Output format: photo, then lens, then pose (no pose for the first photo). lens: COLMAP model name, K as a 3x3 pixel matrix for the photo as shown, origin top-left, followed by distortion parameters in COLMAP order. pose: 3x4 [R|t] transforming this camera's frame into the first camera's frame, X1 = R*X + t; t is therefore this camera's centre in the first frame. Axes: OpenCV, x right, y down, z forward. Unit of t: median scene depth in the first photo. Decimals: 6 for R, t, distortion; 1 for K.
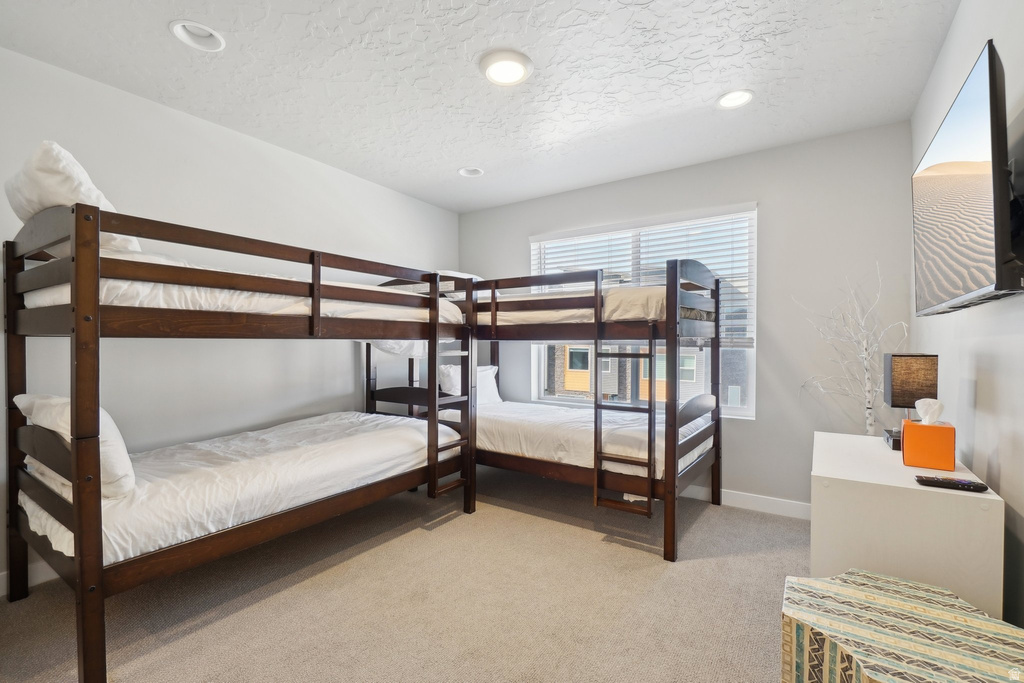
lens RADIAL K [[452.4, 0, 510.9], [0, 452.4, 347.0], [0, 0, 1]] dist [-0.000587, -0.000168]
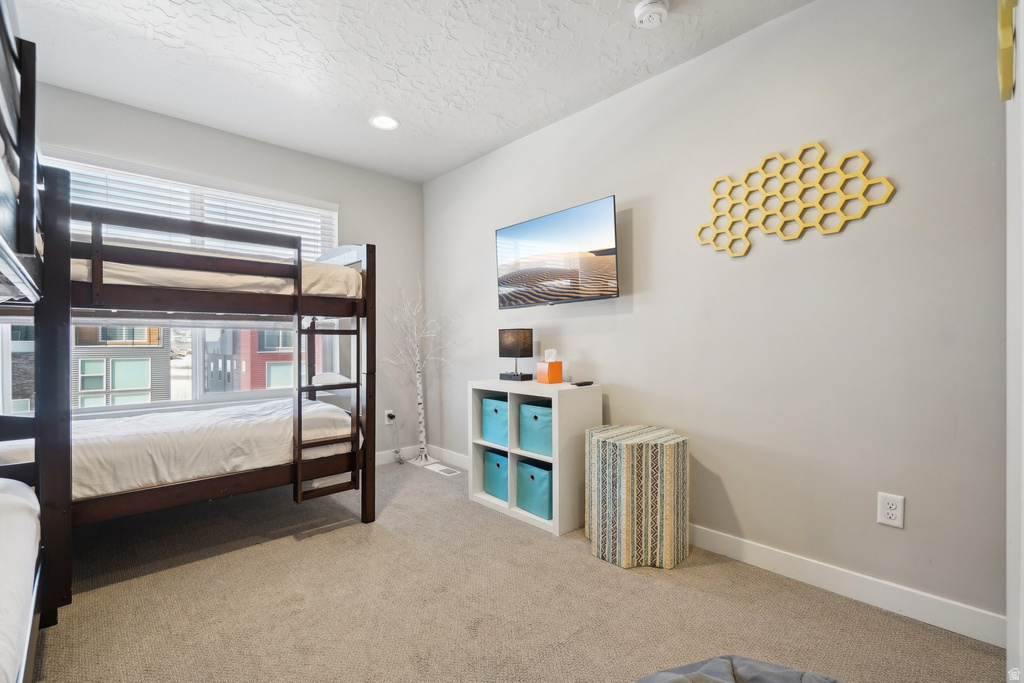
lens RADIAL K [[442.4, 0, 511.9], [0, 442.4, 339.7], [0, 0, 1]] dist [-0.002246, -0.000325]
pose [[0.224925, 0.001910, 0.974374, -0.560425], [0.014498, 0.999881, -0.005306, 0.043777], [-0.974268, 0.015320, 0.224871, 0.397210]]
